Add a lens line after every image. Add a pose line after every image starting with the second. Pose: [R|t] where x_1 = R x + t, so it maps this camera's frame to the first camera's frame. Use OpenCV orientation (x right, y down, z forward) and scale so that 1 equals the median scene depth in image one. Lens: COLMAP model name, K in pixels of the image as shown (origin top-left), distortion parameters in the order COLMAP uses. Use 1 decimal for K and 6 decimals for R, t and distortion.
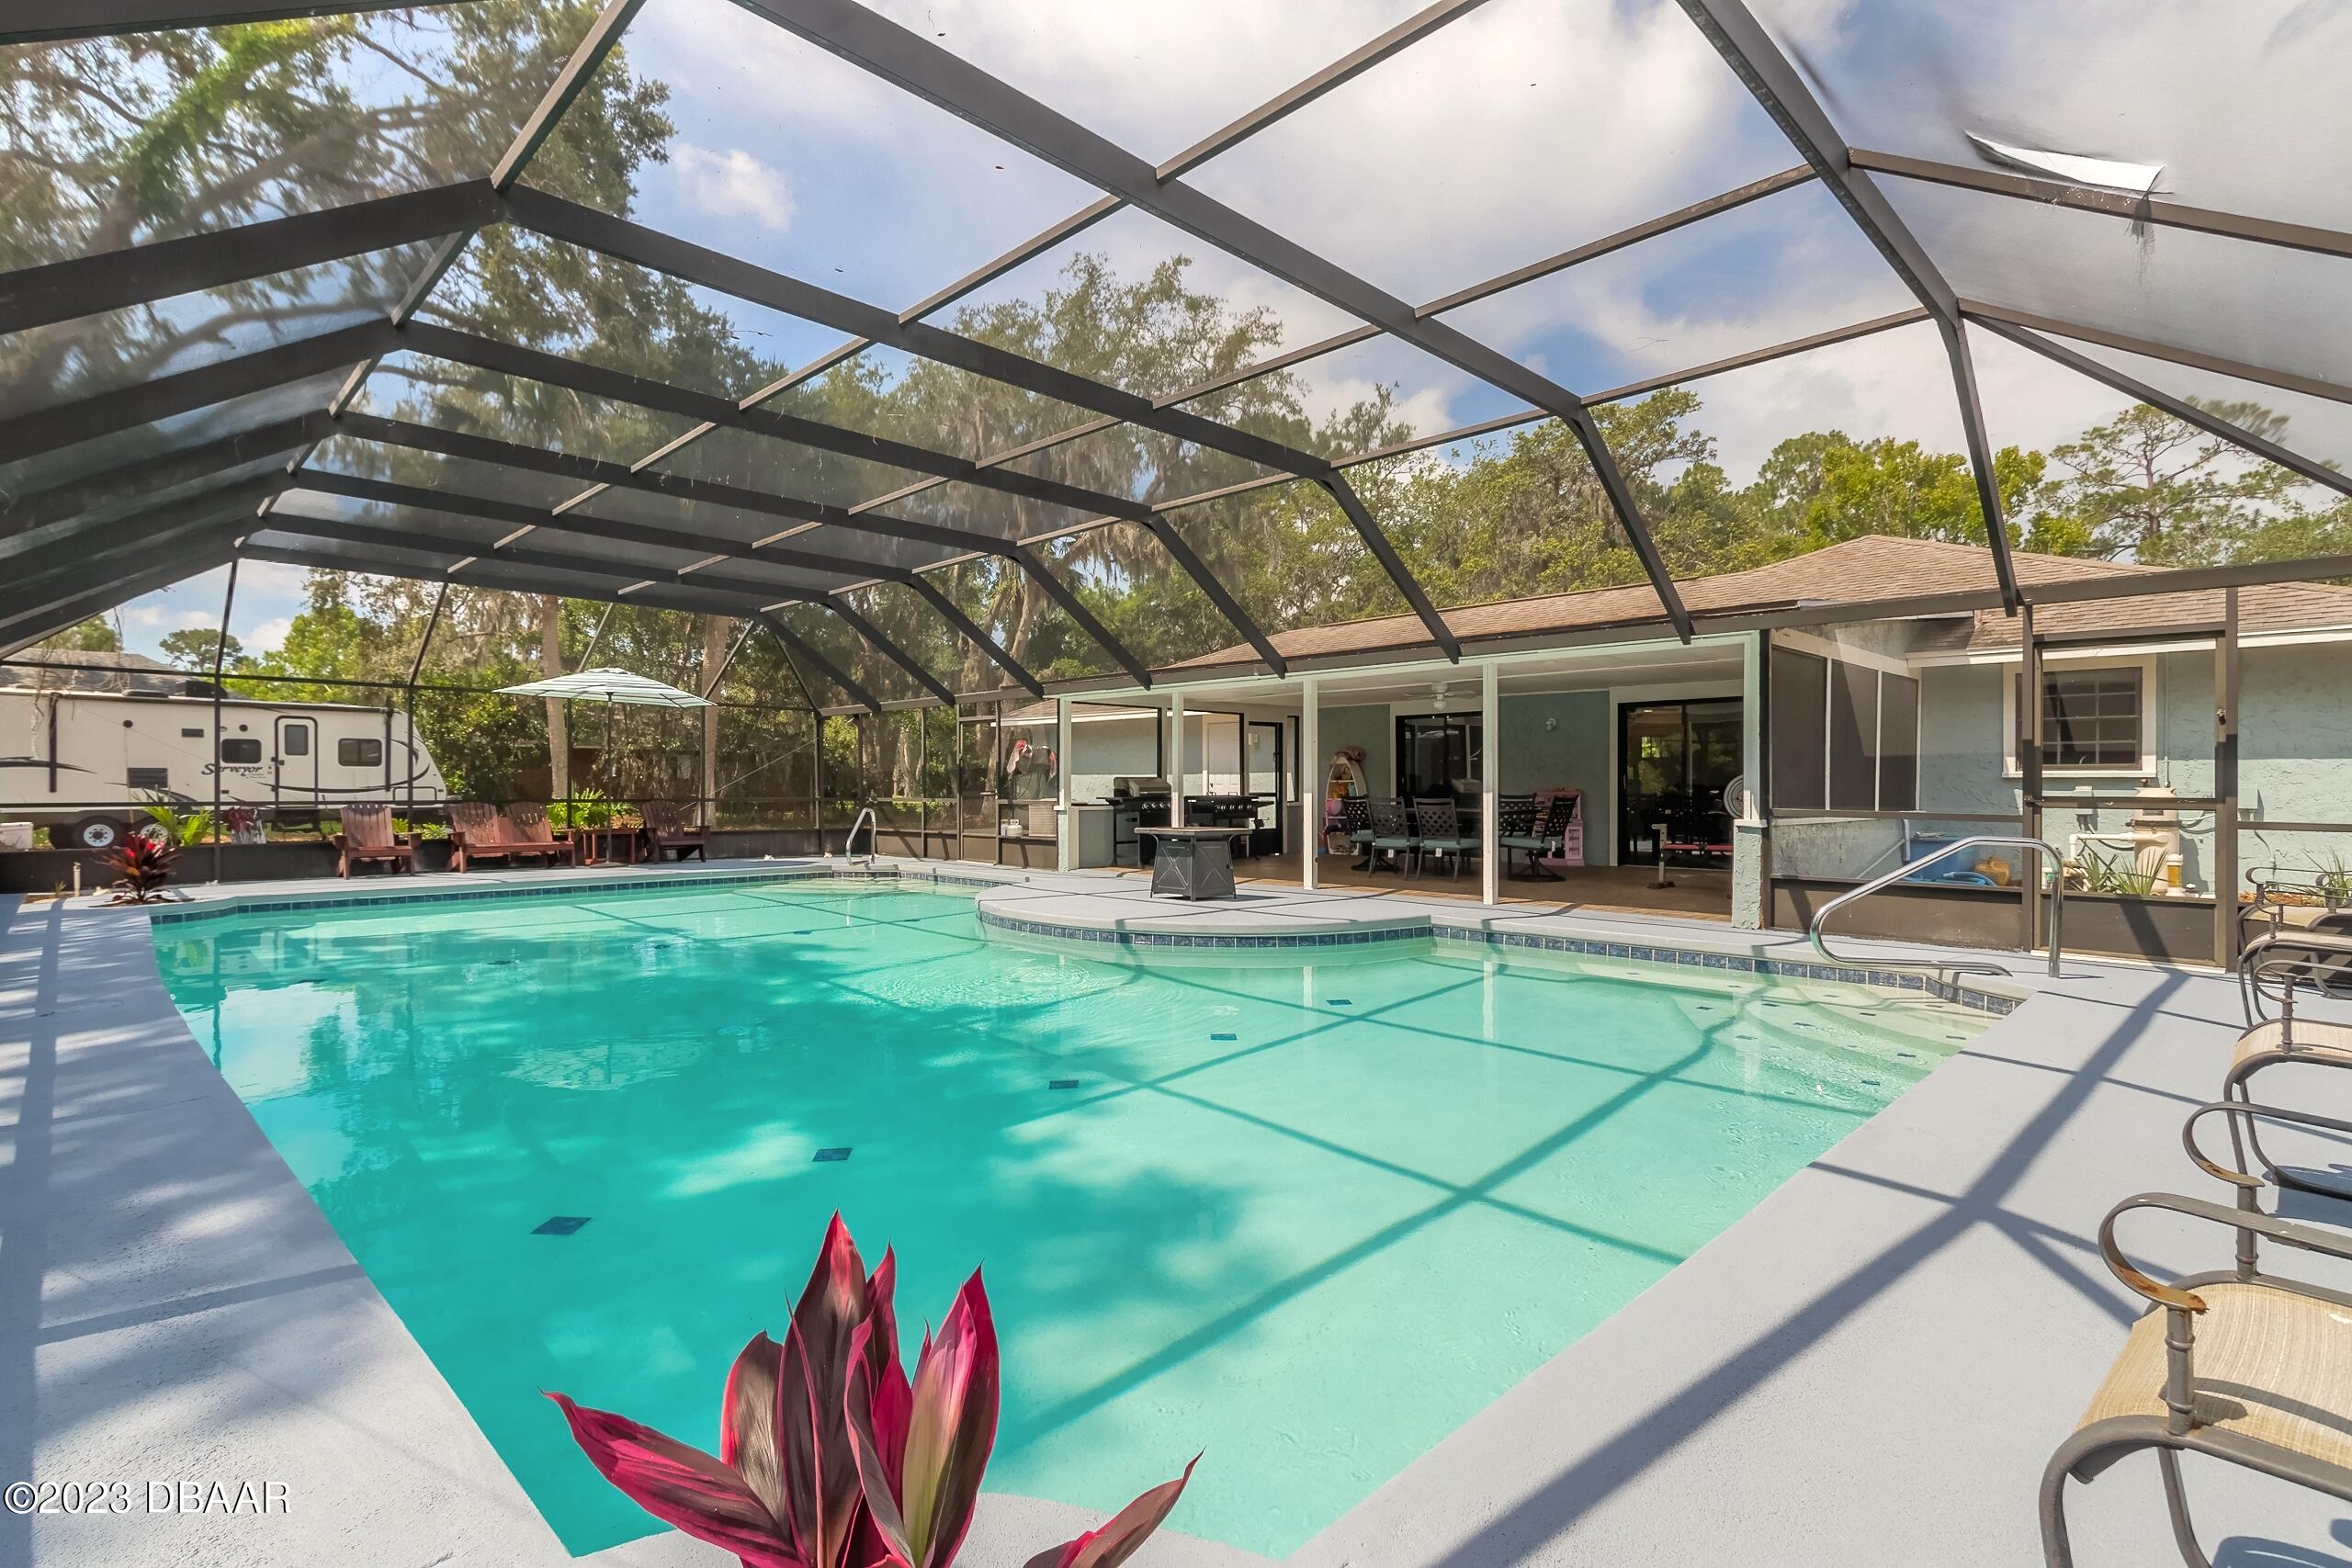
lens RADIAL K [[1124.6, 0, 1153.3], [0, 1124.6, 787.2], [0, 0, 1]] dist [0.004681, -0.000374]
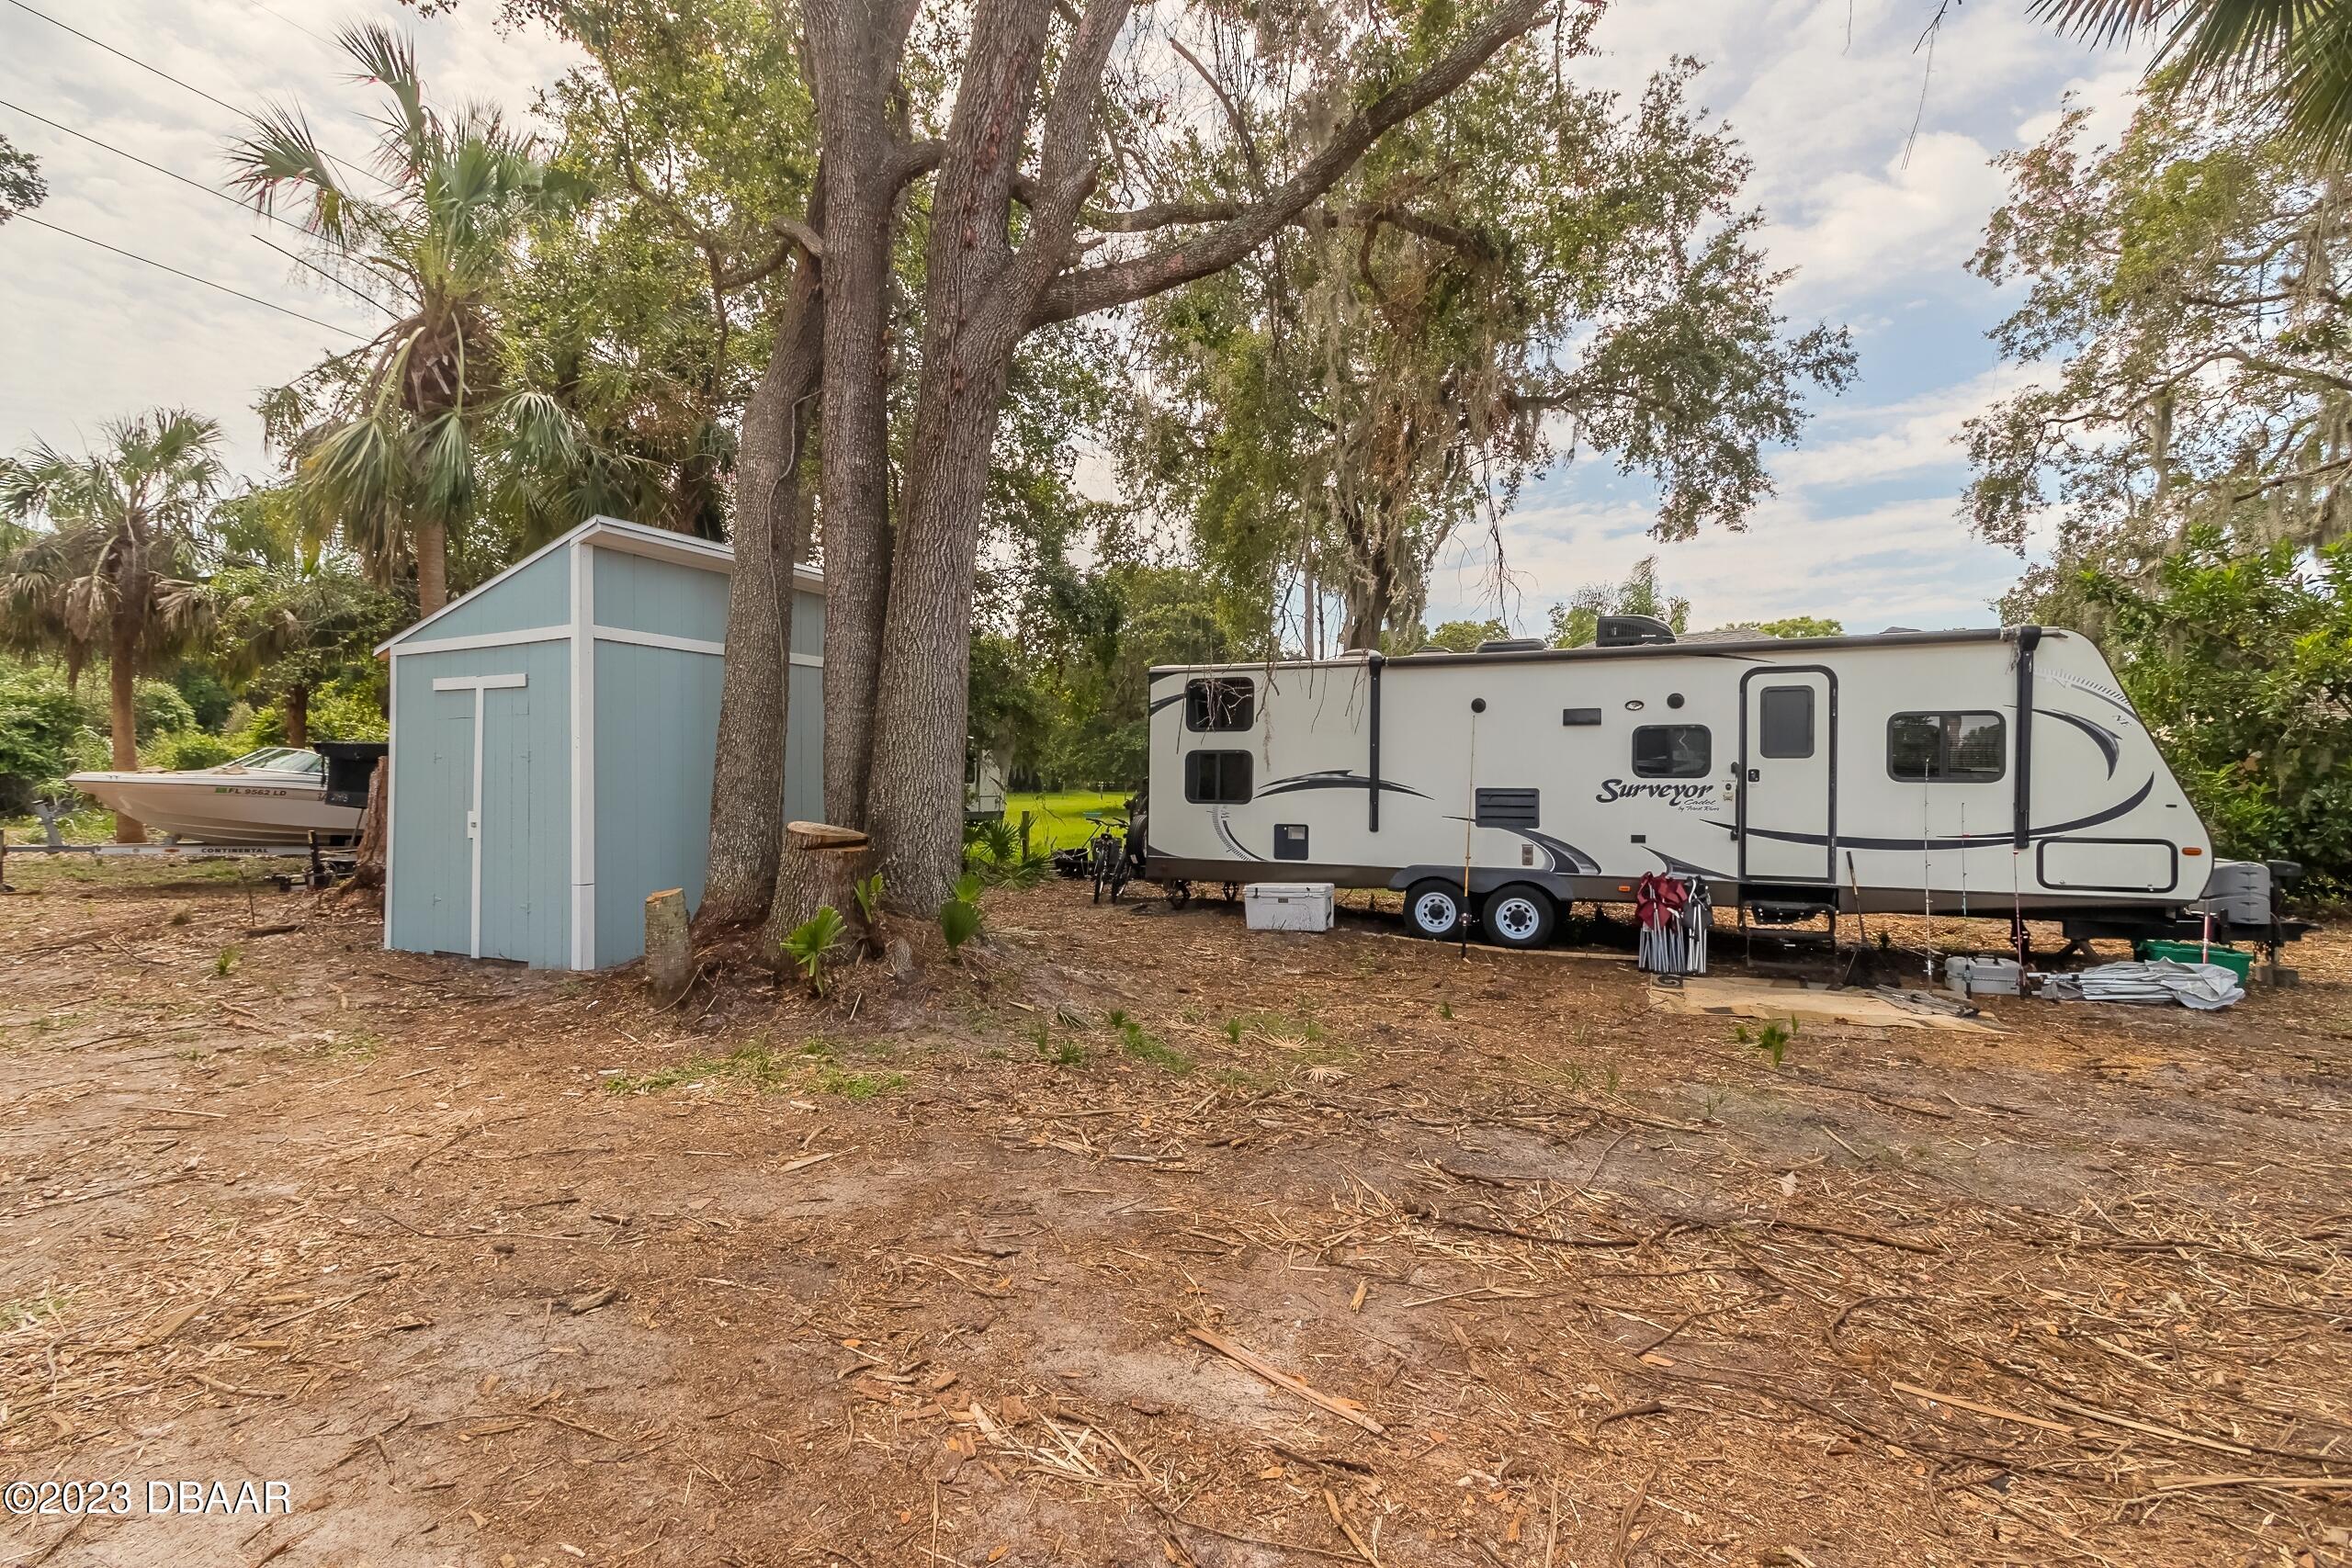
lens RADIAL K [[1080.3, 0, 1155.1], [0, 1080.3, 790.3], [0, 0, 1]] dist [0.002396, -0.000217]
pose [[0.209209, 0.001632, -0.977870, -0.327743], [-0.012098, 0.999926, -0.000919, -0.010363], [0.977796, 0.012022, 0.209213, 0.546162]]
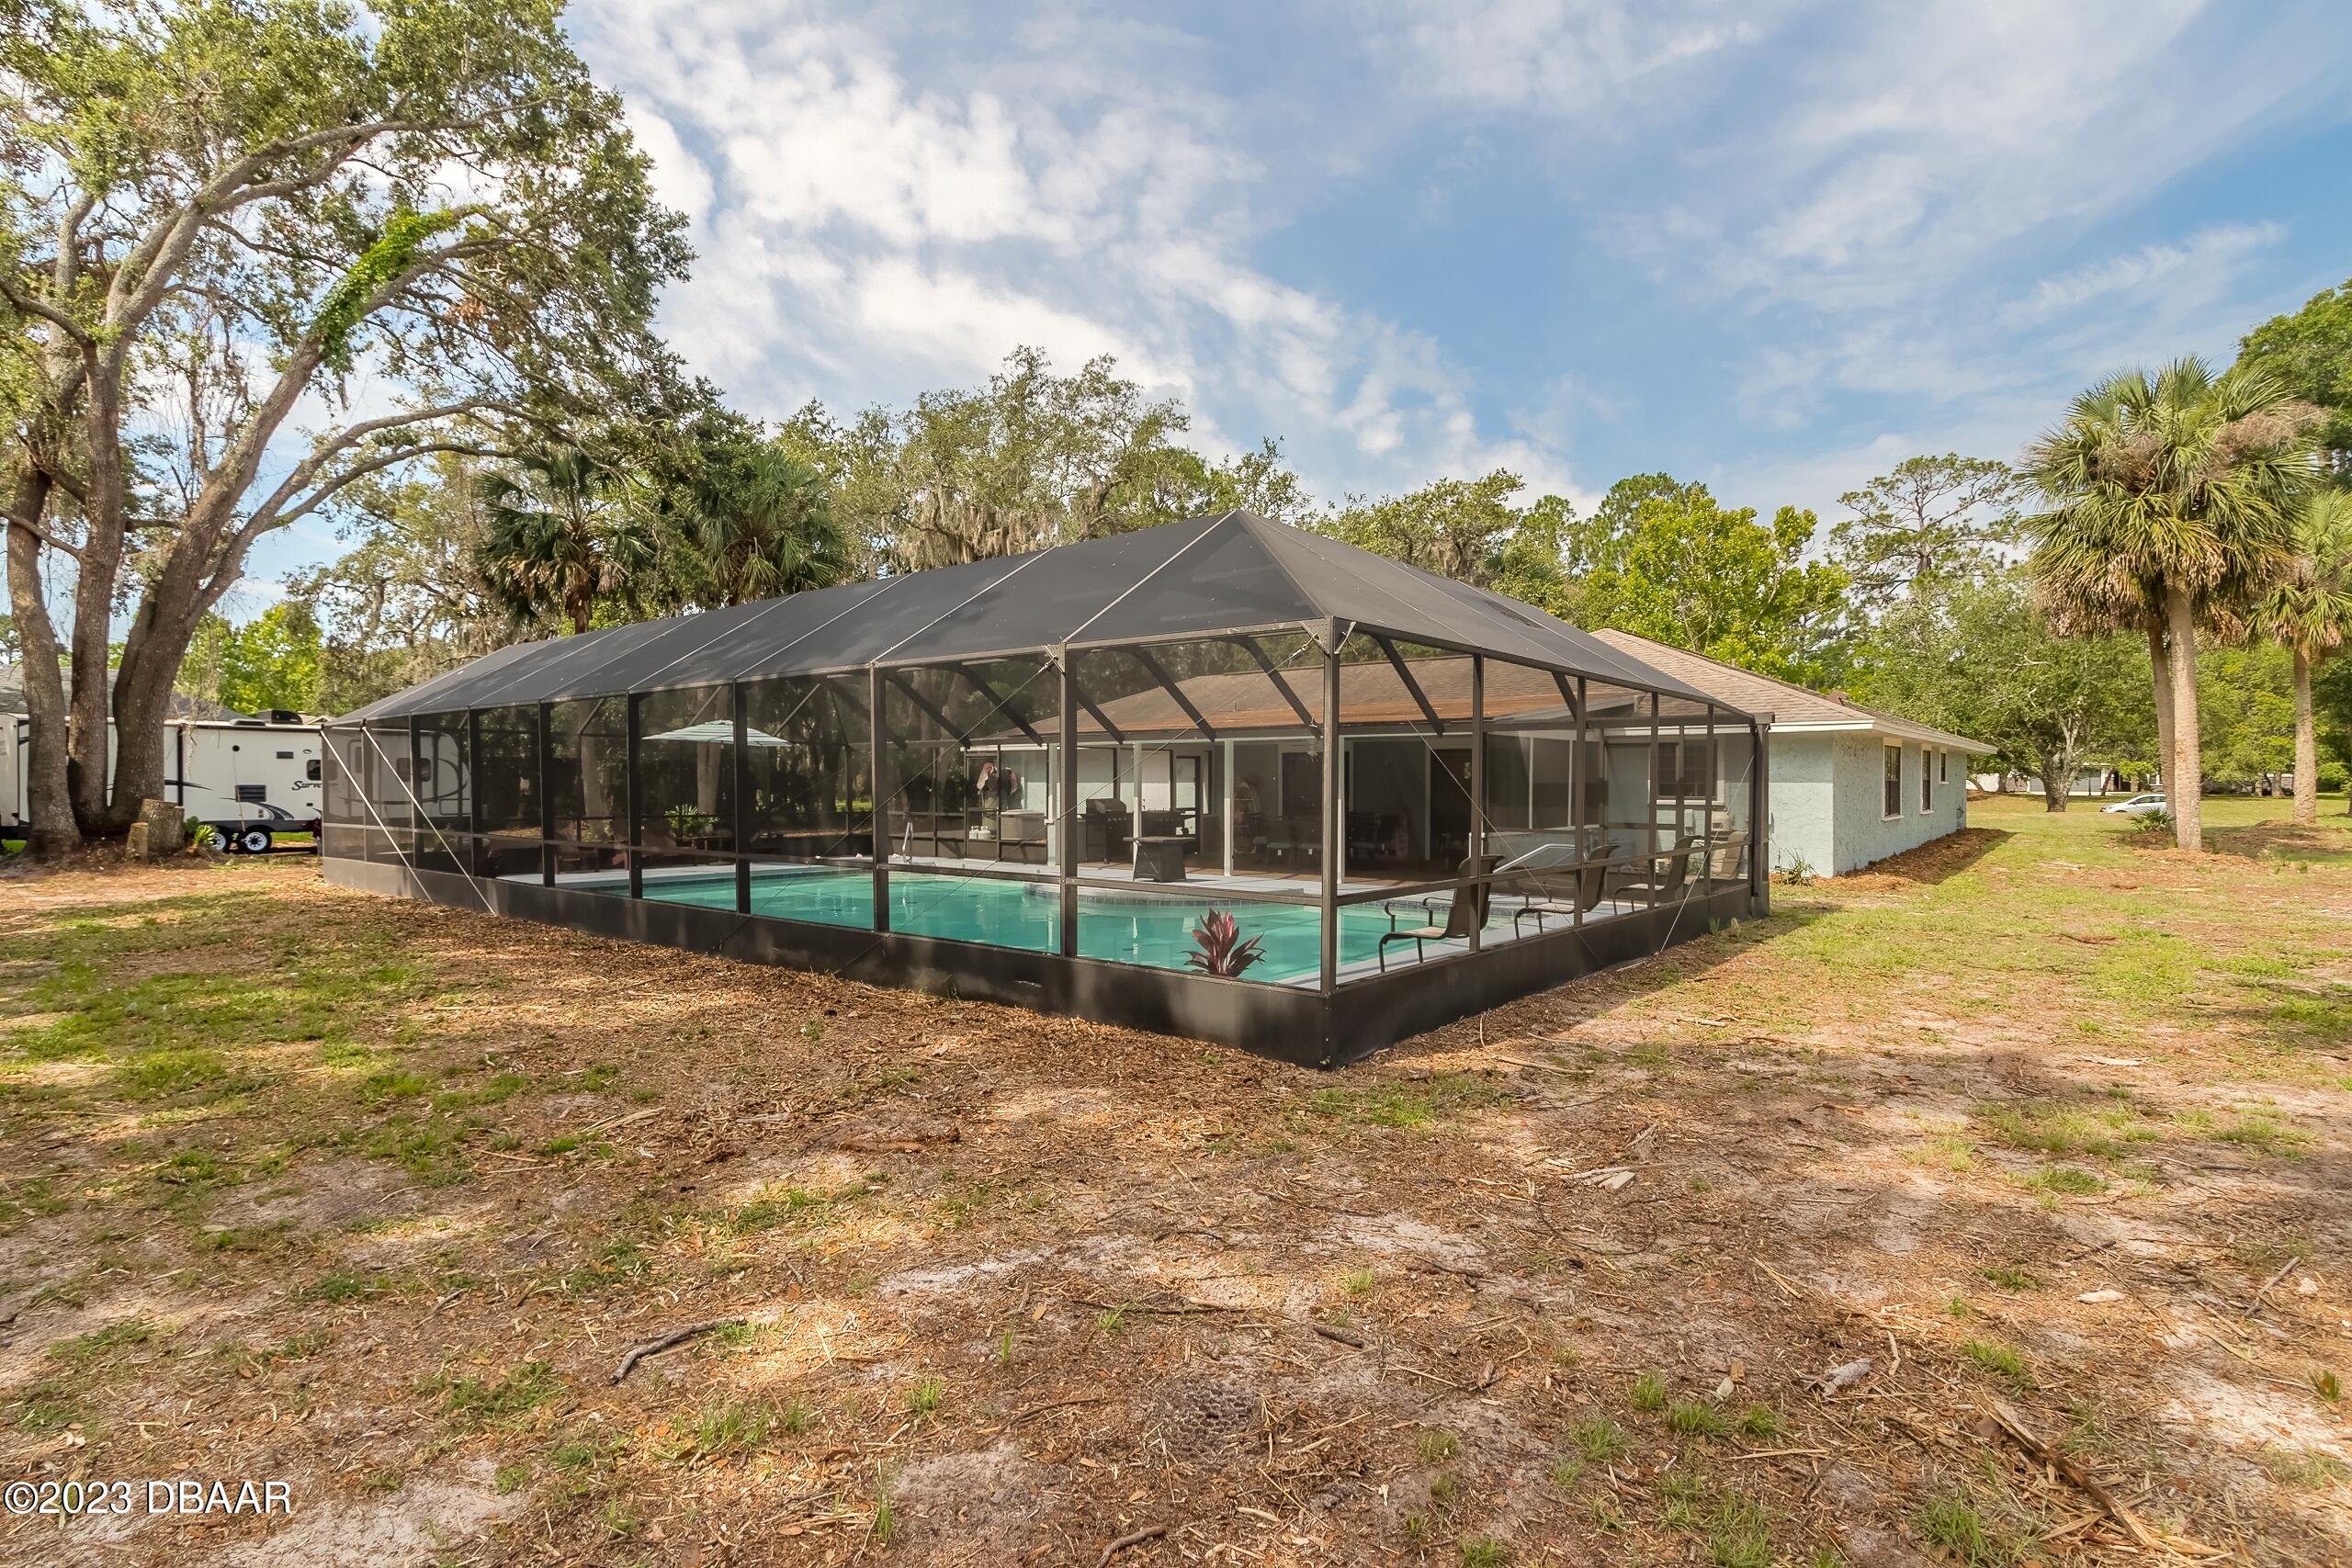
lens RADIAL K [[1175.5, 0, 1177.0], [0, 1175.5, 785.2], [0, 0, 1]] dist [0.003861, -0.000105]
pose [[0.991973, 0.001966, 0.126435, -0.059983], [-0.002371, 0.999993, 0.003055, -0.017206], [-0.126428, -0.003330, 0.991970, -0.260309]]
